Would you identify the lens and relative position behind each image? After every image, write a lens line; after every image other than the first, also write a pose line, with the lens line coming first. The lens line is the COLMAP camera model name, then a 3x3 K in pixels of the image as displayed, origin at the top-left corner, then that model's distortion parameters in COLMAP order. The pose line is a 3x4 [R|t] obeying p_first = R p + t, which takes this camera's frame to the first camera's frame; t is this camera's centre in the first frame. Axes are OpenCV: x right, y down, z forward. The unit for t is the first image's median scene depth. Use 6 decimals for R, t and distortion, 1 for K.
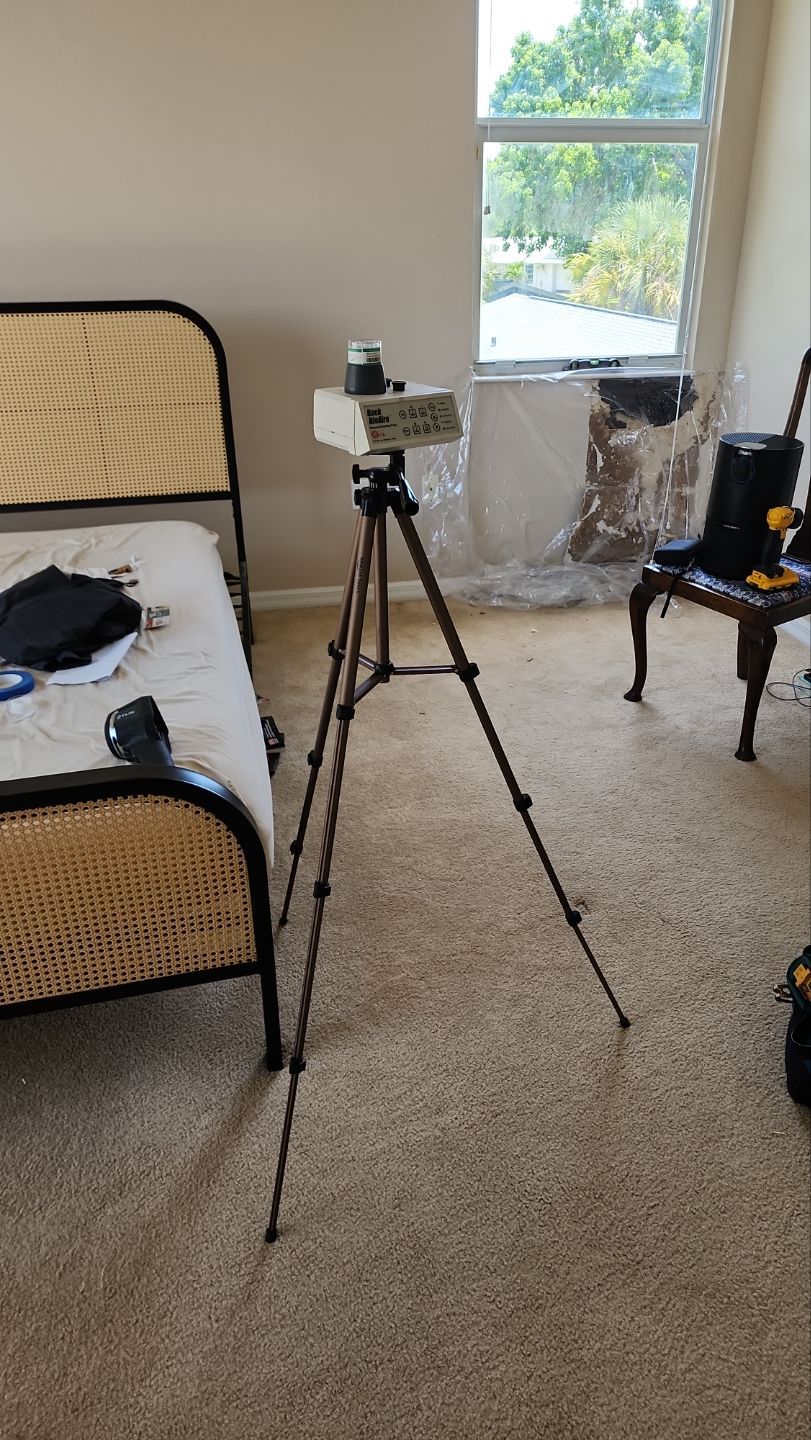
lens RADIAL K [[1029.1, 0, 405.5], [0, 1029.1, 720.0], [0, 0, 1]] dist [0.042659, -0.060791]
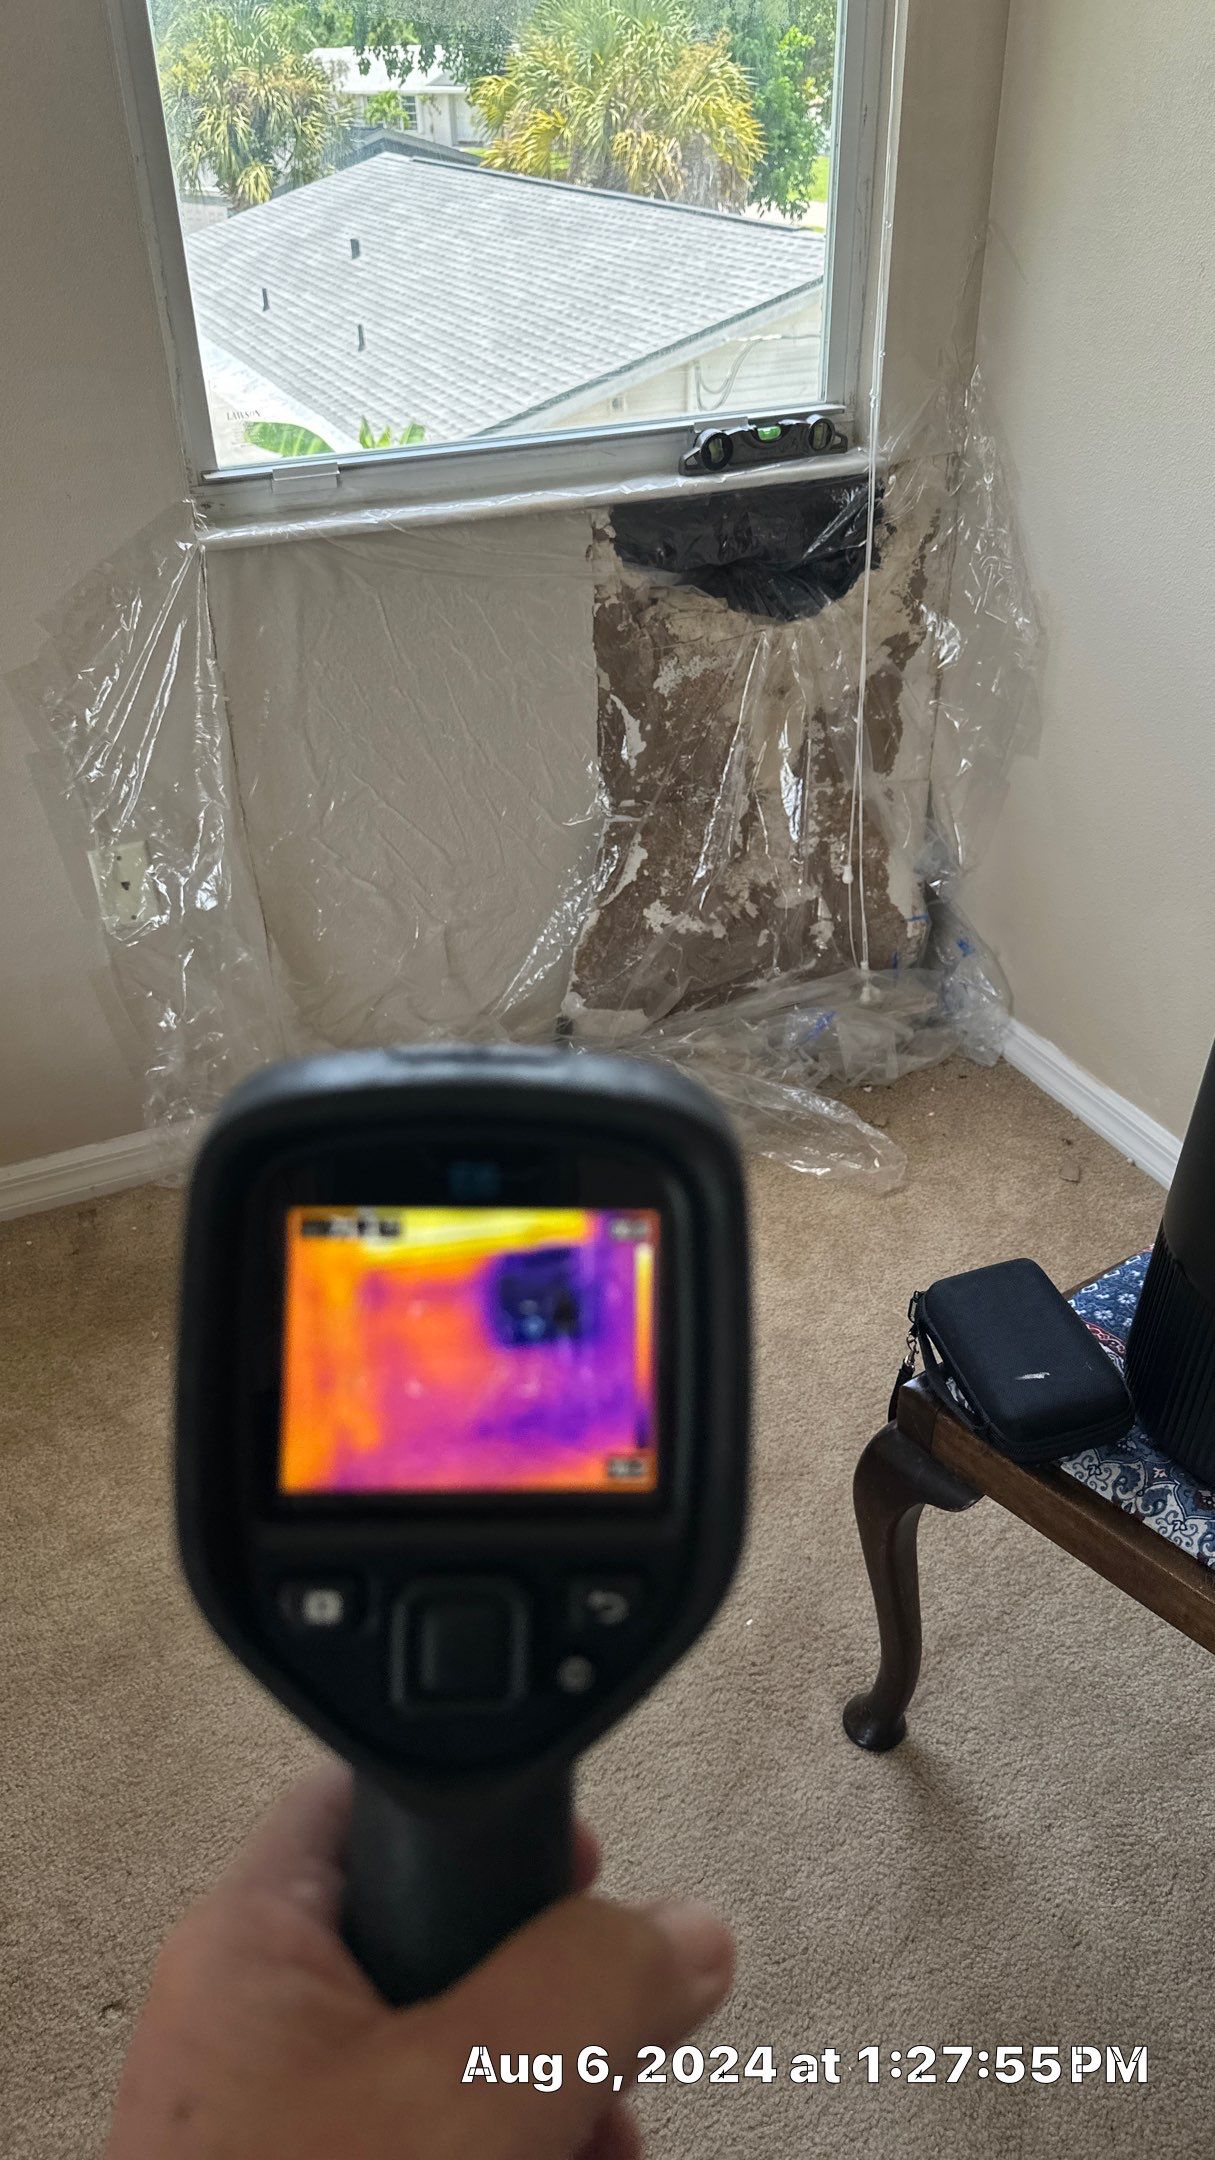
lens RADIAL K [[1625.8, 0, 645.1], [0, 1625.8, 1077.6], [0, 0, 1]] dist [0.103496, -0.171729]
pose [[0.973190, -0.129543, 0.190050, 0.073332], [0.105338, 0.985584, 0.132396, -0.208419], [-0.204461, -0.108827, 0.972806, 0.455509]]
